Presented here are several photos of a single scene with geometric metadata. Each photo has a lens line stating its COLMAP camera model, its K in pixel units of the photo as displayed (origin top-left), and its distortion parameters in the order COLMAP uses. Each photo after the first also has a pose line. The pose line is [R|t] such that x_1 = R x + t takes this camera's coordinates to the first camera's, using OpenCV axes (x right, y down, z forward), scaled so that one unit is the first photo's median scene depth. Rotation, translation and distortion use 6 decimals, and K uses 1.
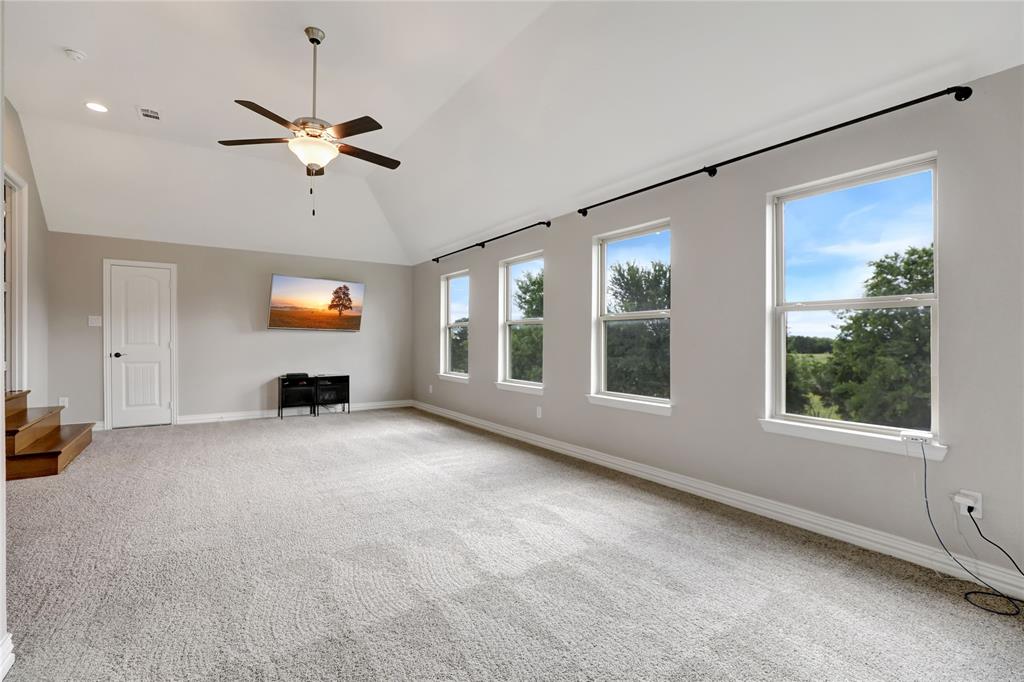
lens RADIAL K [[472.5, 0, 512.0], [0, 472.5, 341.0], [0, 0, 1]] dist [0.001454, 0.000004]
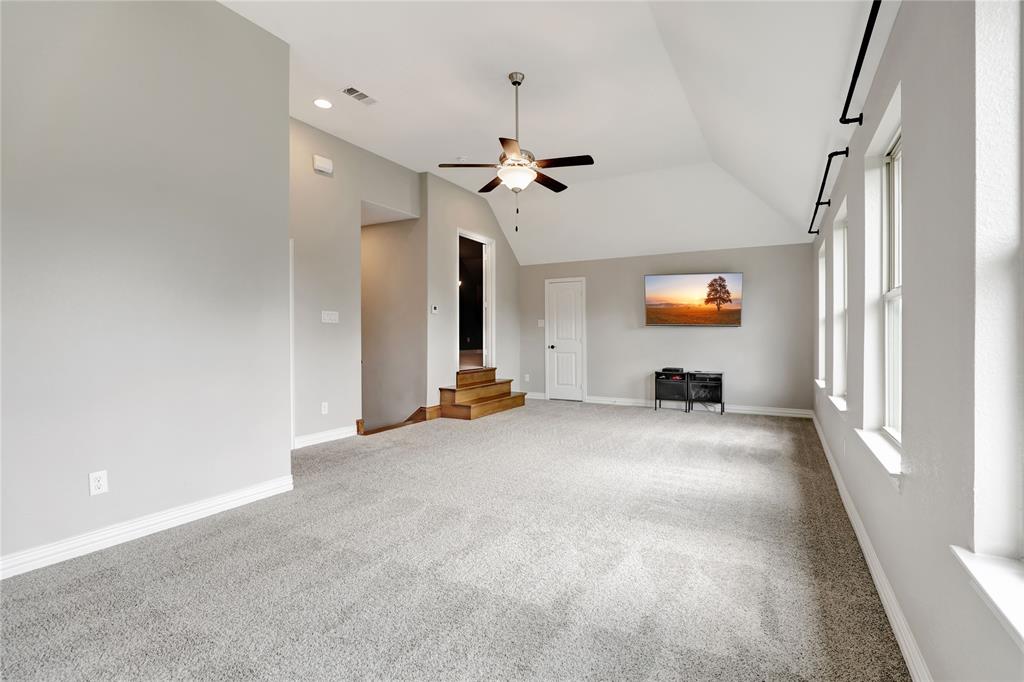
lens RADIAL K [[470.6, 0, 512.0], [0, 470.6, 341.0], [0, 0, 1]] dist [-0.014583, -0.000092]
pose [[0.450786, 0.006833, -0.892606, 0.312613], [0.003106, 0.999953, 0.009224, -0.001340], [0.892627, -0.006931, 0.450743, 0.232679]]
